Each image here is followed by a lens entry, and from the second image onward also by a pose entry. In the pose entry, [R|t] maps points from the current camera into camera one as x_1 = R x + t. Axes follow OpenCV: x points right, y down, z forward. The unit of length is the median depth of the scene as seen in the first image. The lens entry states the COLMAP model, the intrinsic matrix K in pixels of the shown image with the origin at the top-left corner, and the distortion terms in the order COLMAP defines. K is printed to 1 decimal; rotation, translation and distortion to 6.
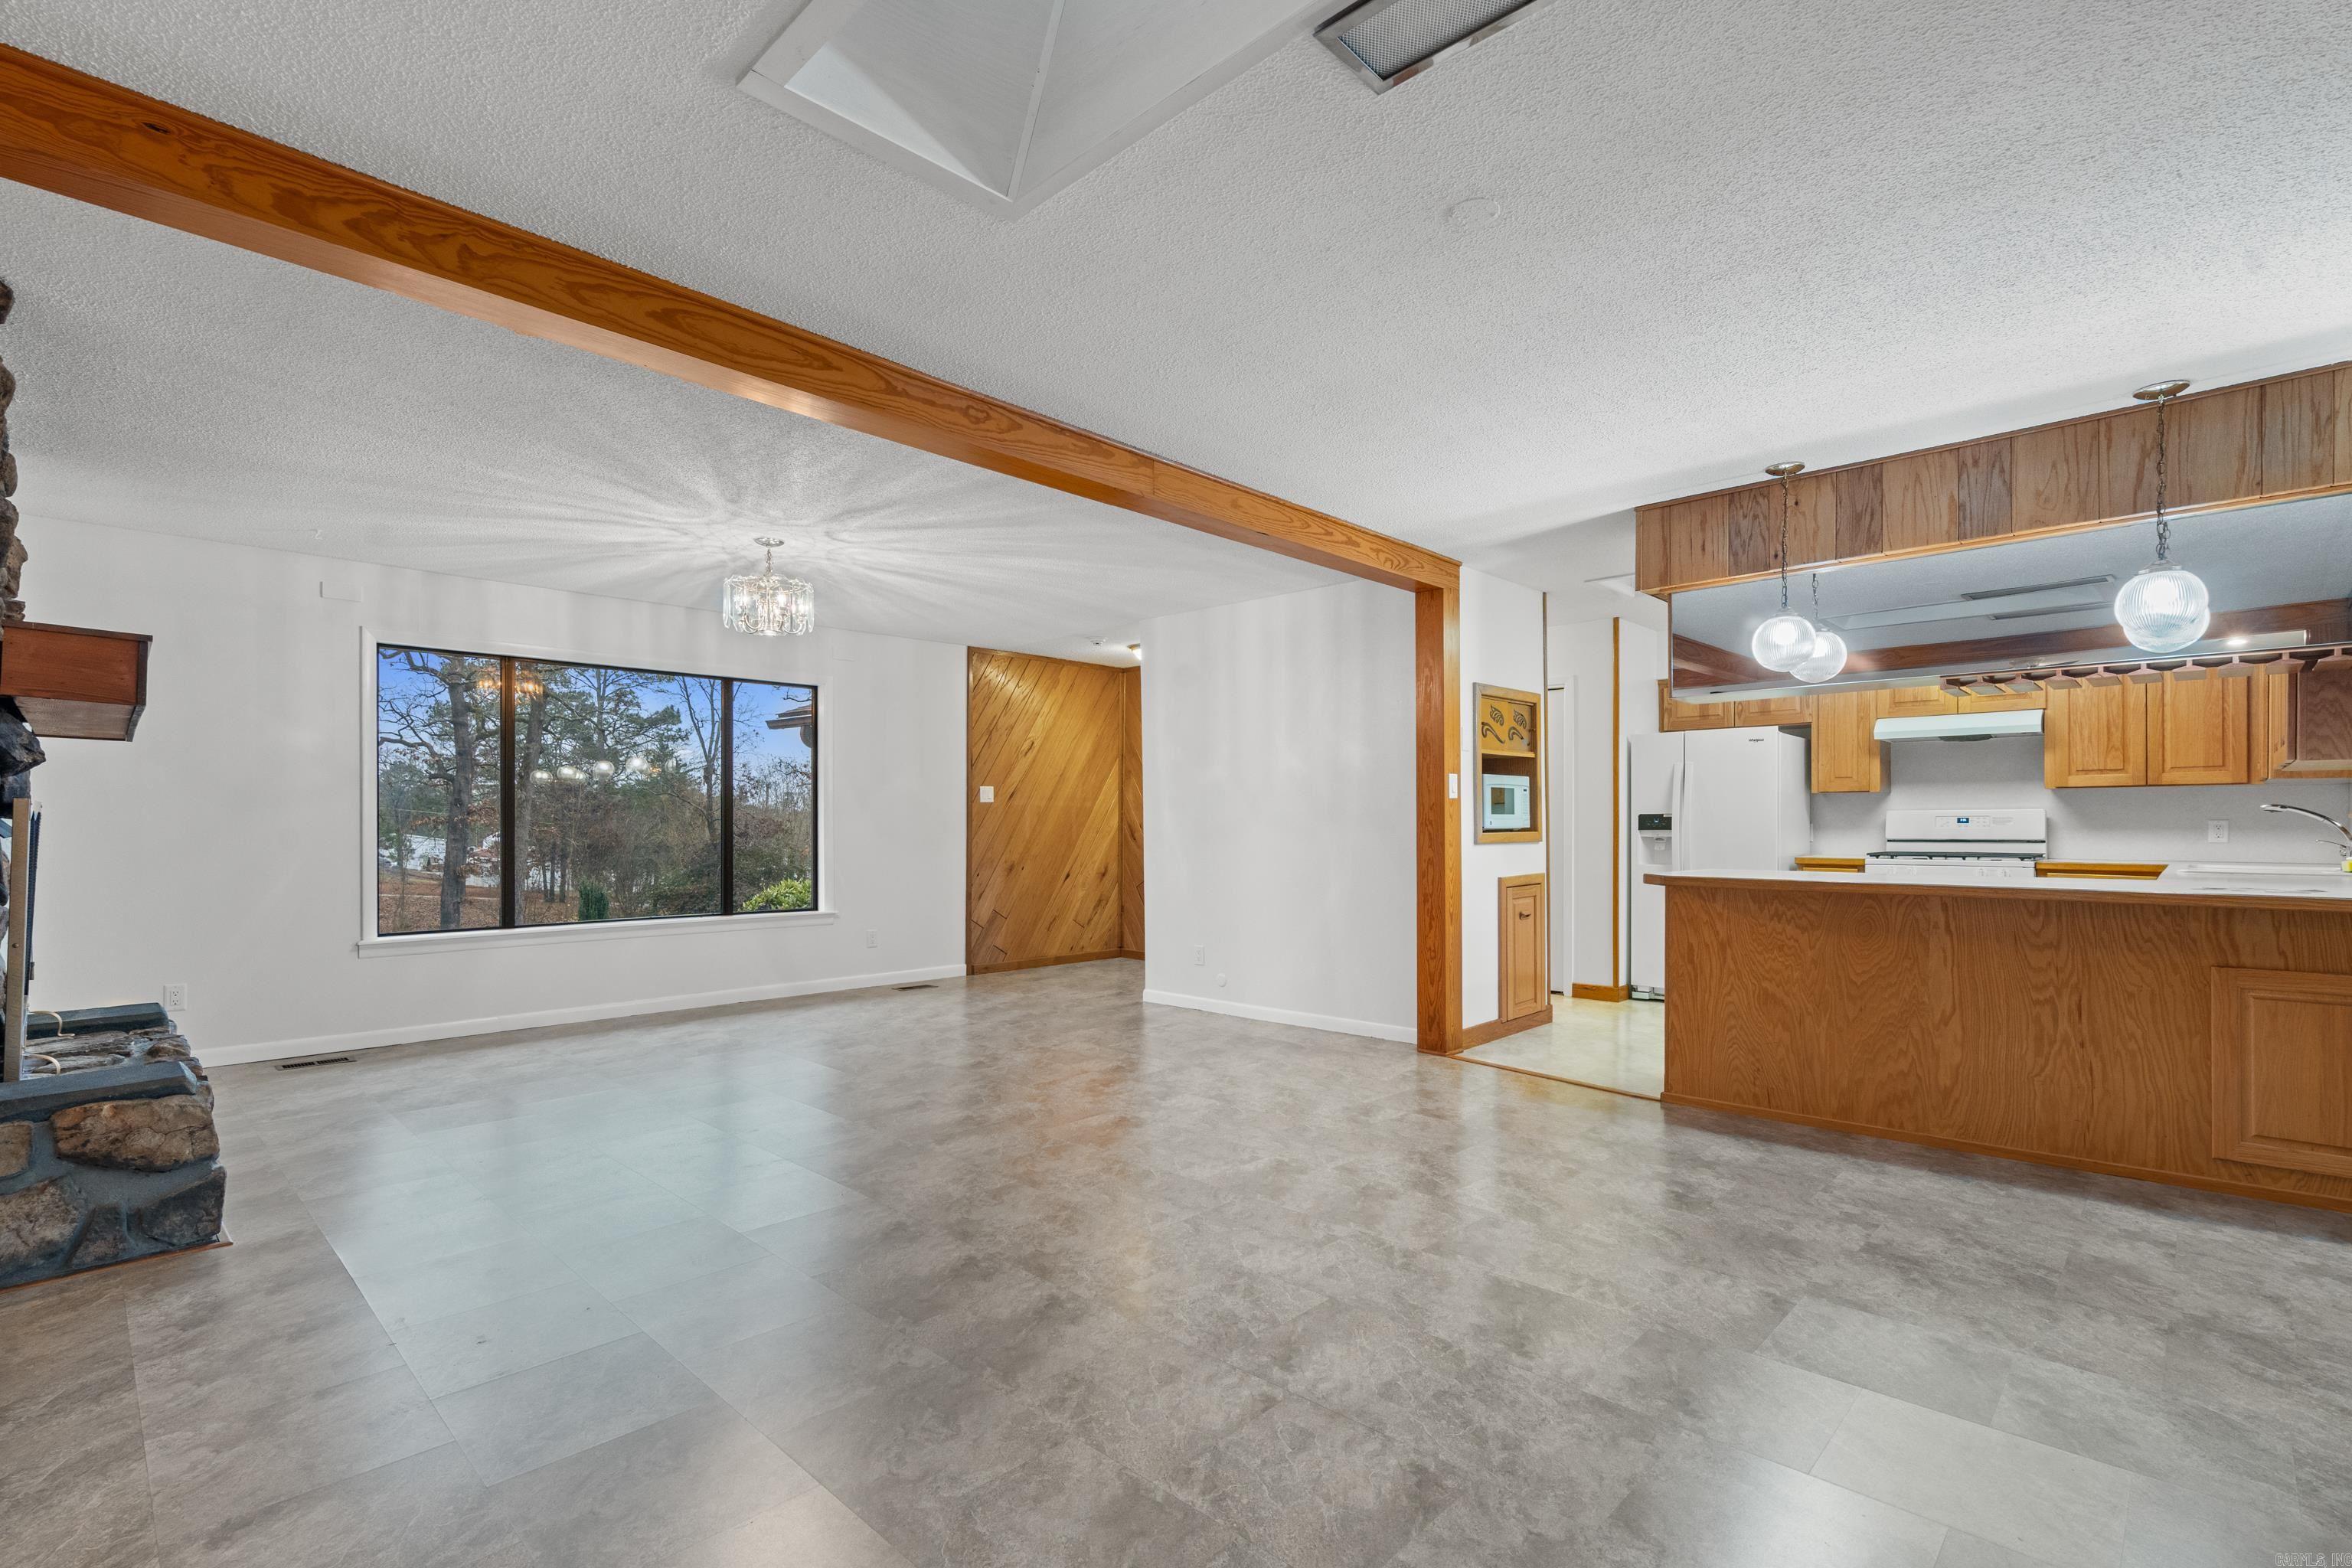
lens RADIAL K [[1081.1, 0, 1160.6], [0, 1081.1, 819.9], [0, 0, 1]] dist [-0.005530, 0.002996]
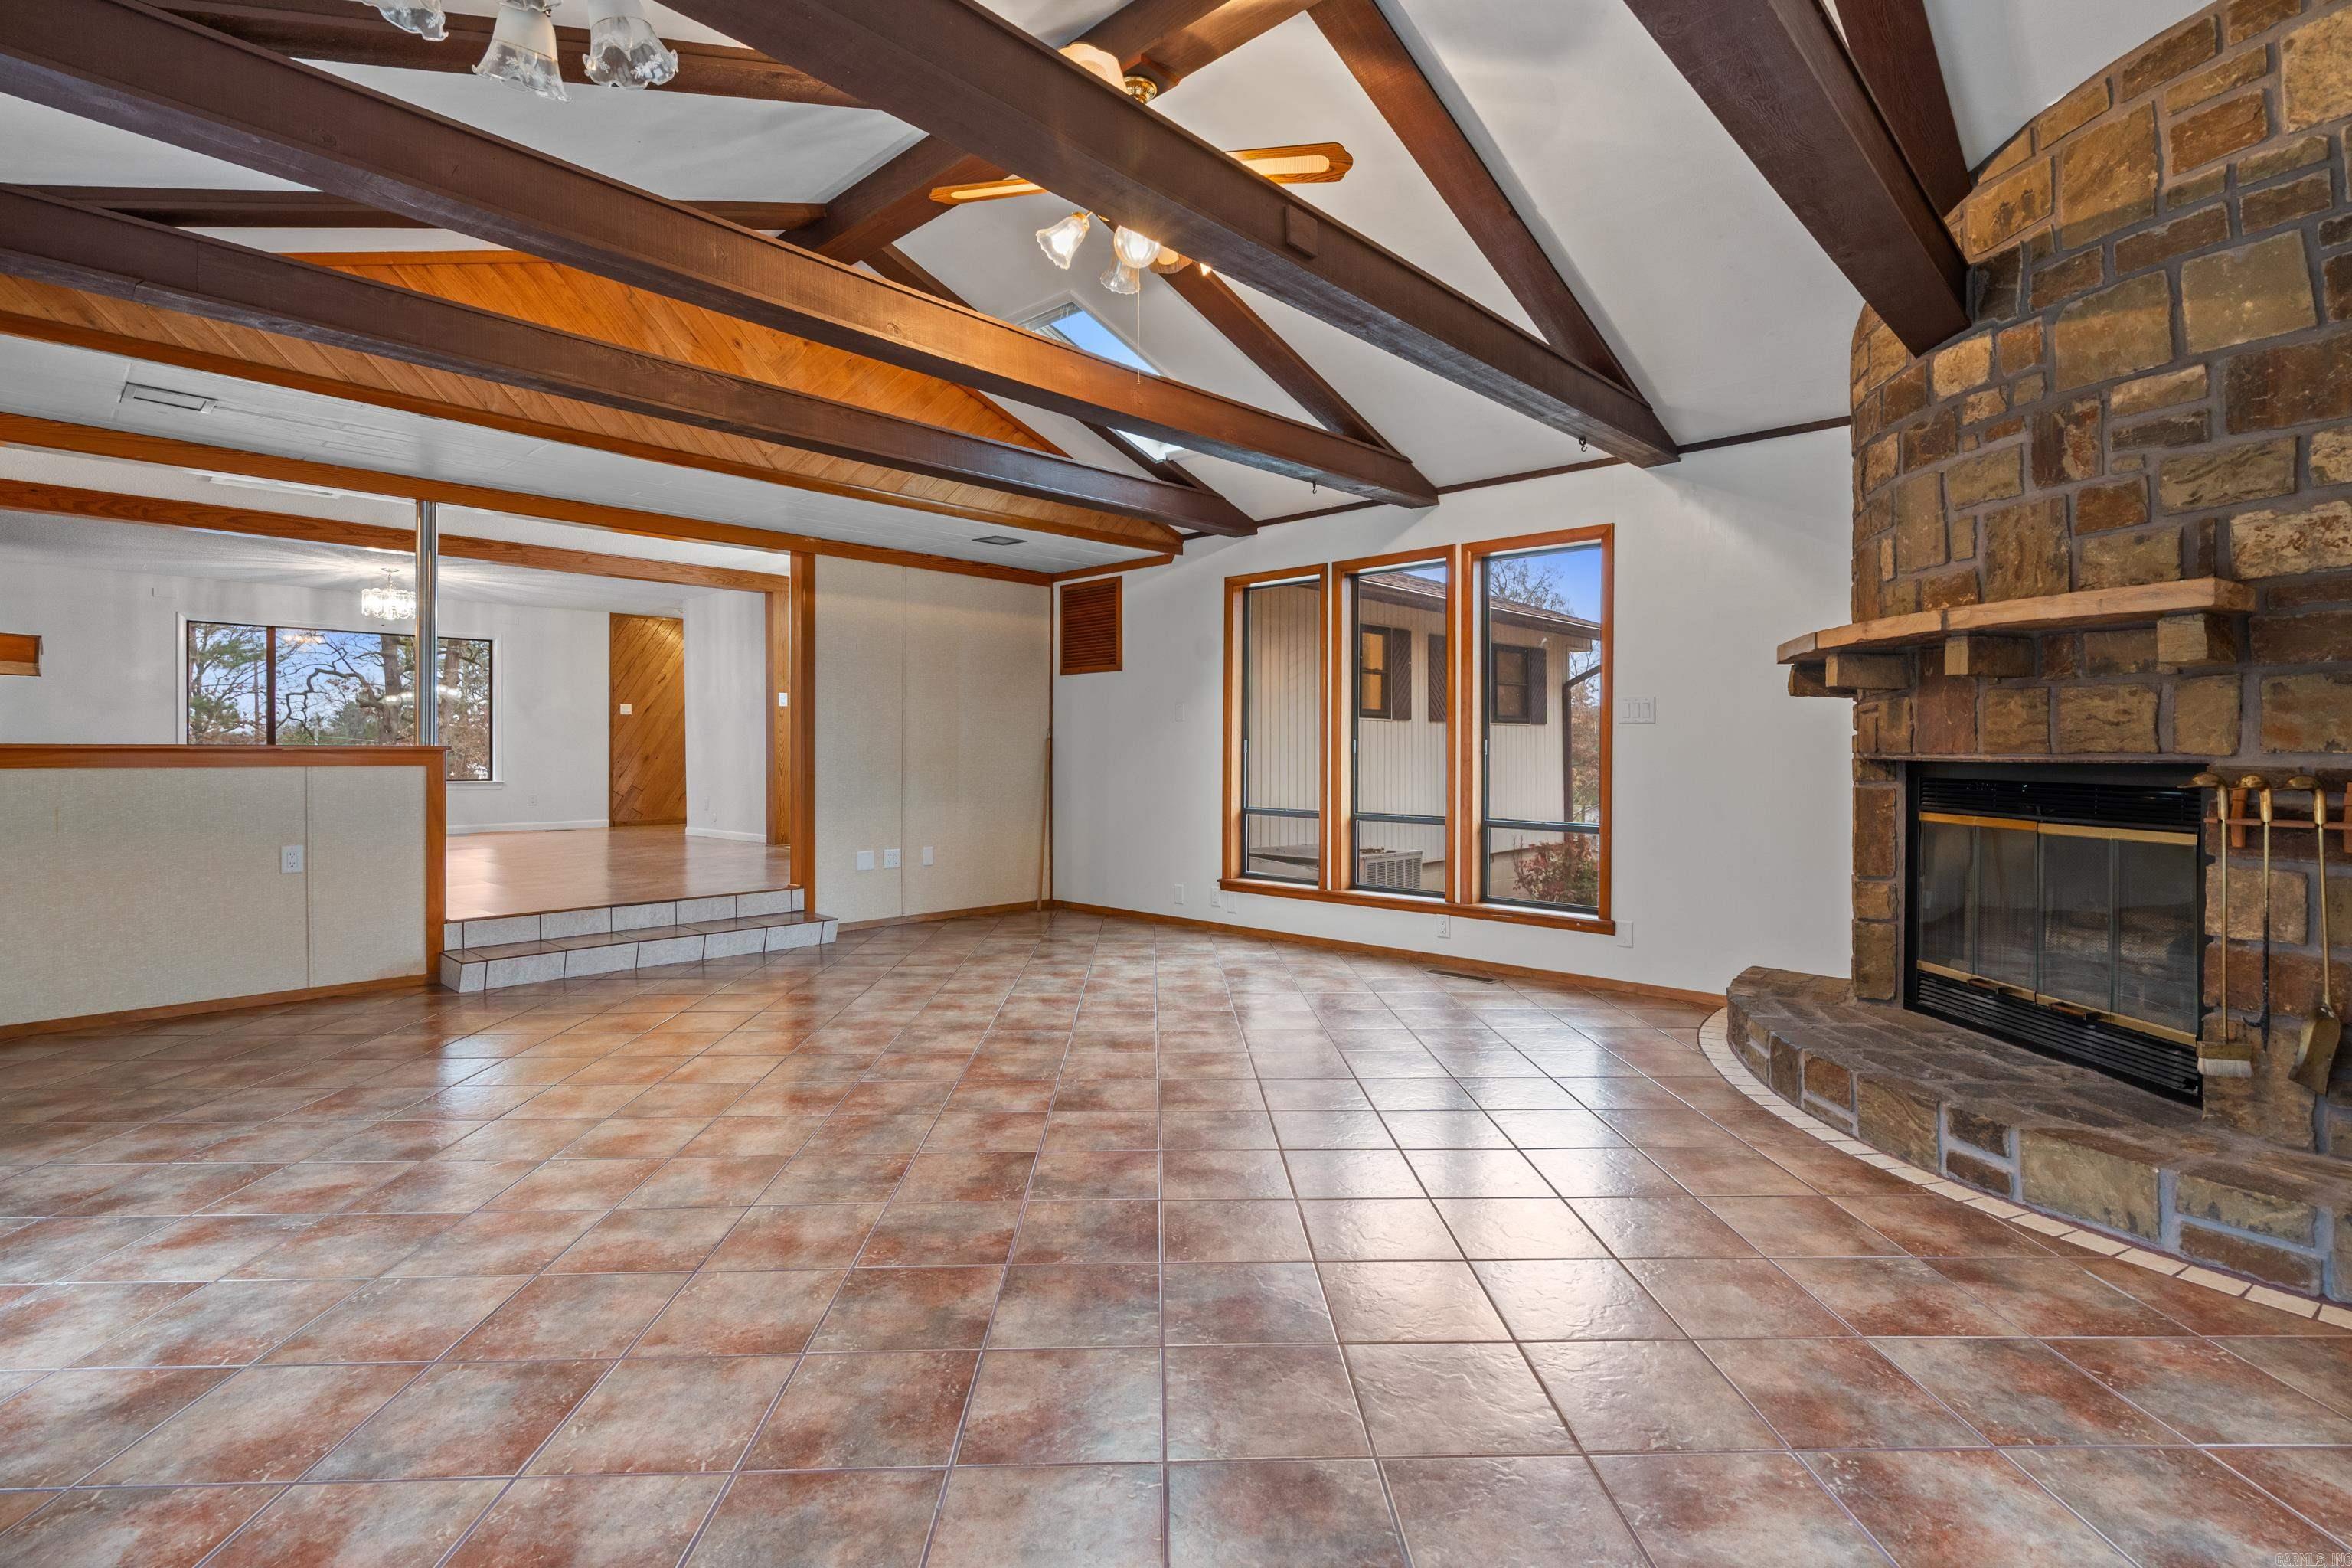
lens RADIAL K [[1081.1, 0, 1153.4], [0, 1081.1, 749.7], [0, 0, 1]] dist [-0.005530, 0.002996]
pose [[0.999795, -0.002067, 0.020138, 1.038738], [0.002078, 0.999998, -0.000527, 0.067408], [-0.020137, 0.000569, 0.999797, -1.014104]]
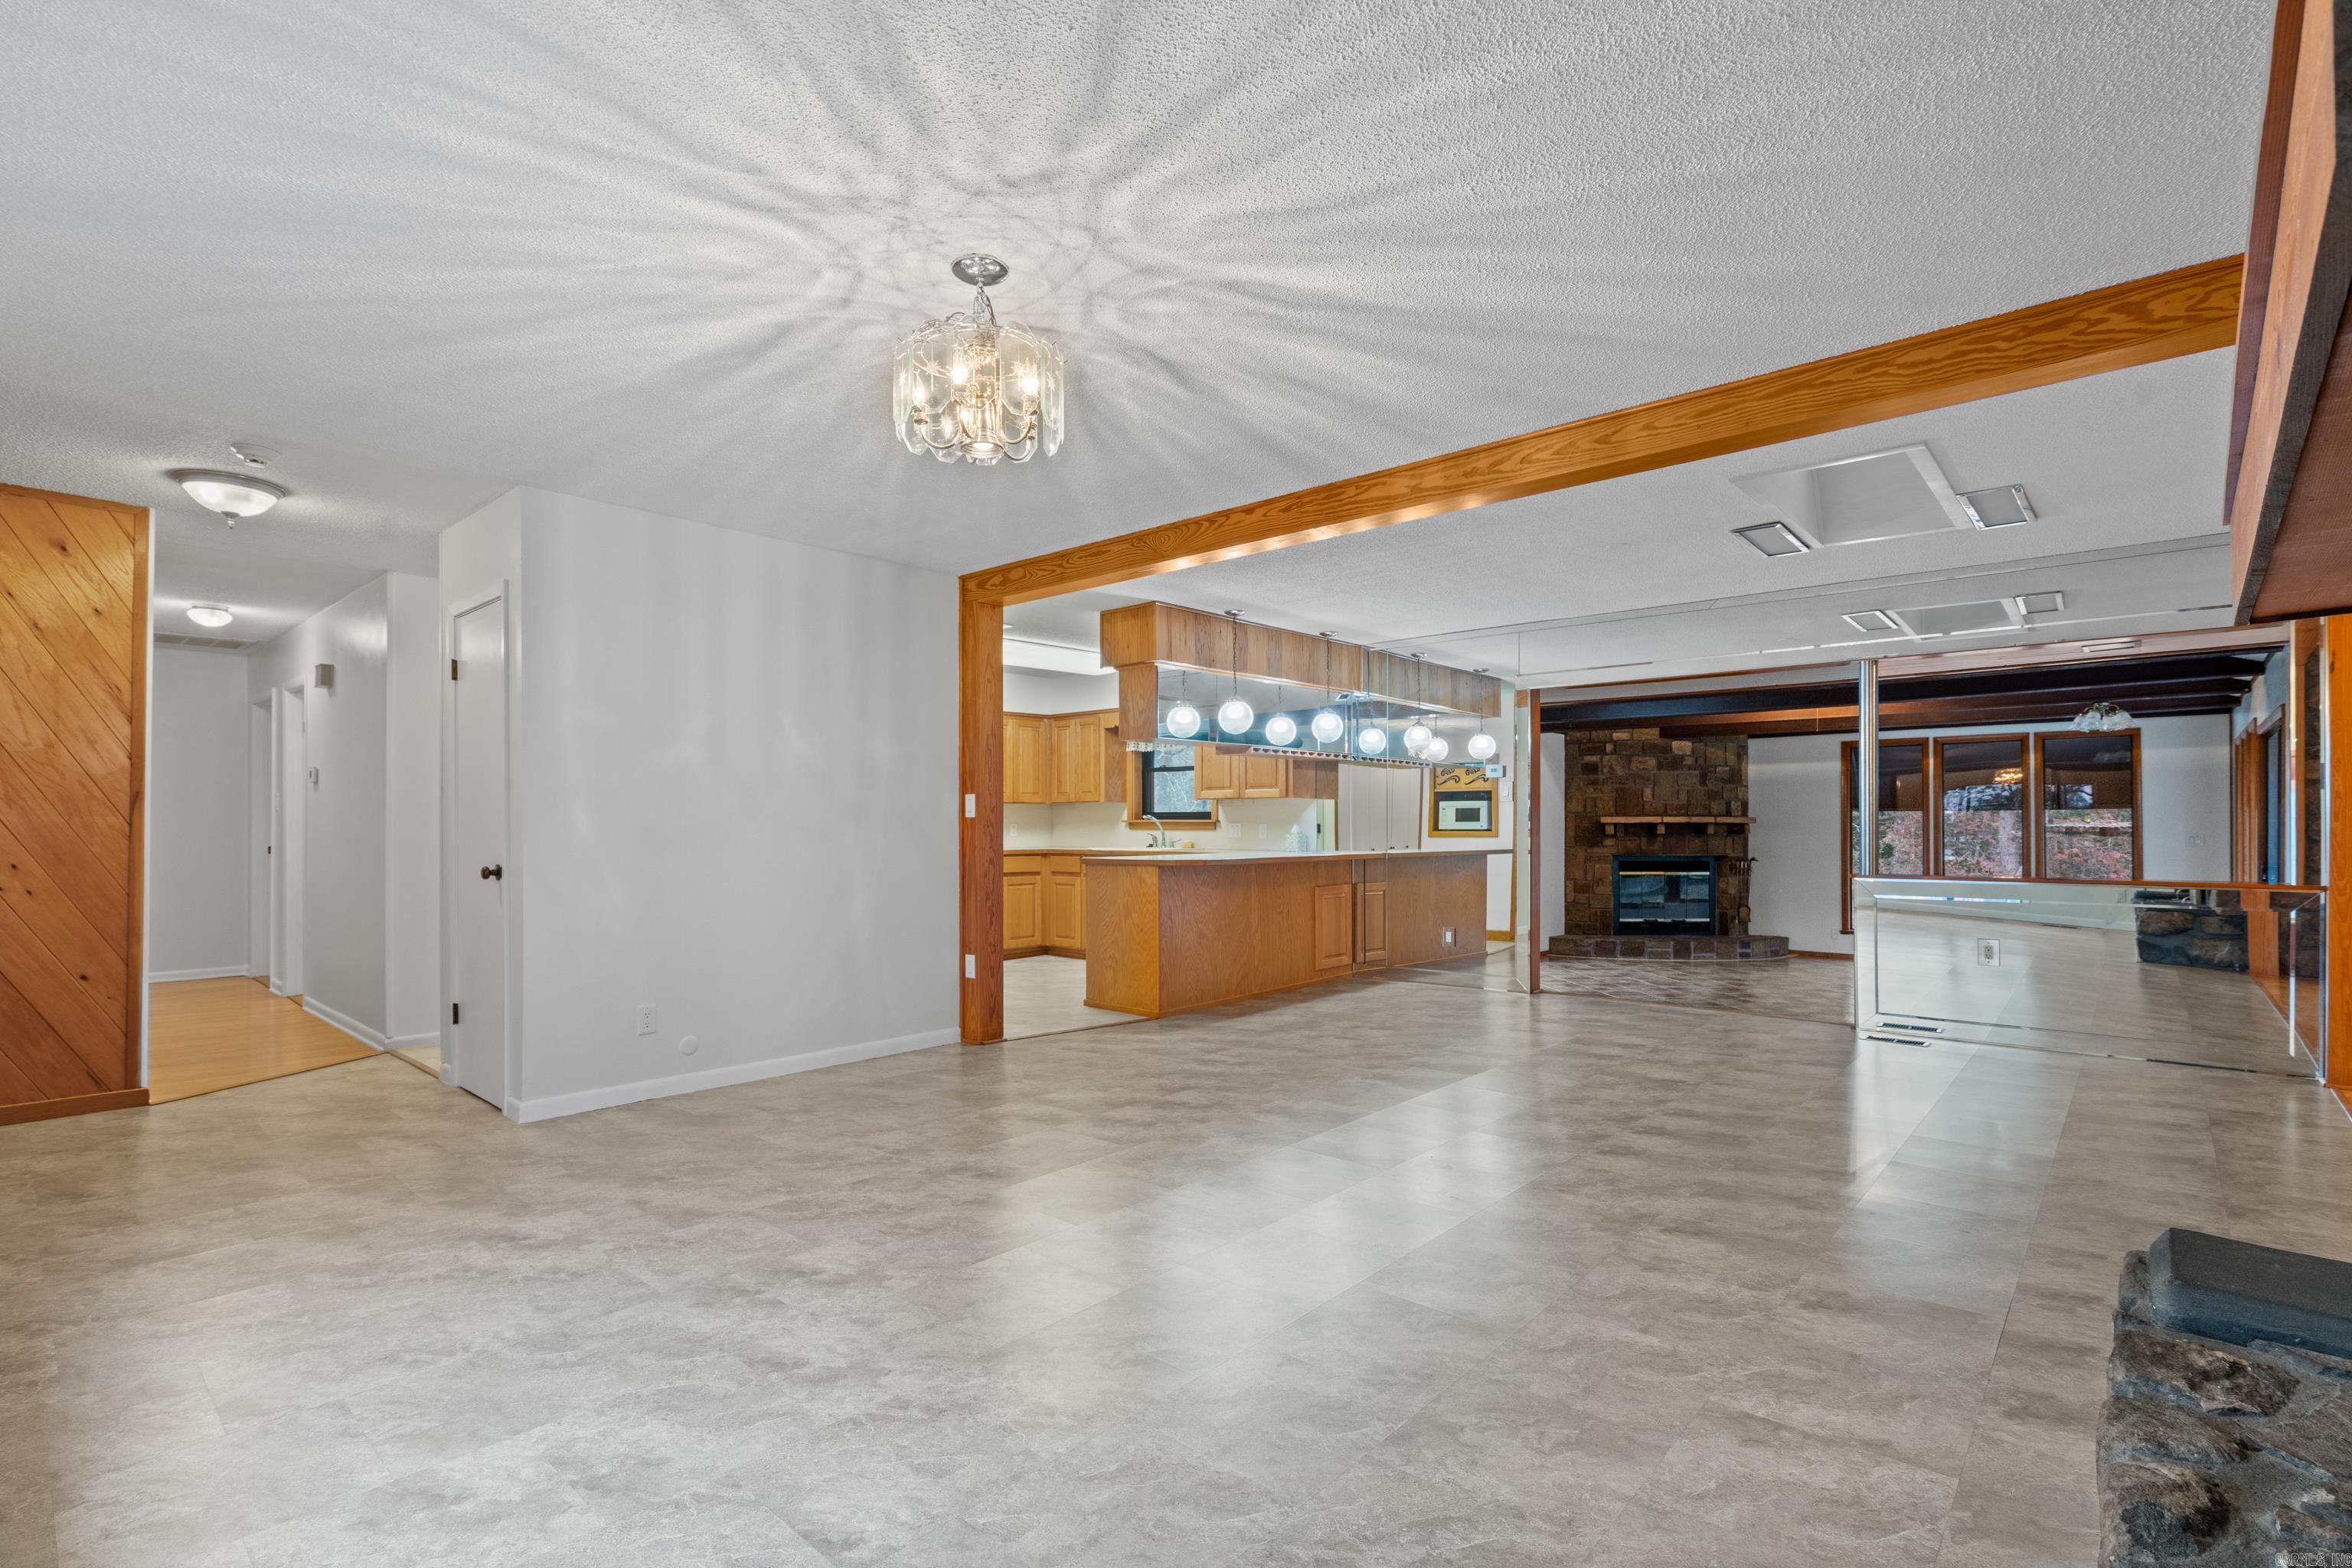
lens RADIAL K [[1081.1, 0, 1170.9], [0, 1081.1, 822.8], [0, 0, 1]] dist [-0.005530, 0.002996]
pose [[-0.040875, 0.002501, 0.999161, -0.962516], [-0.001218, 0.999996, -0.002553, 0.003791], [-0.999164, -0.001322, -0.040872, 1.026820]]
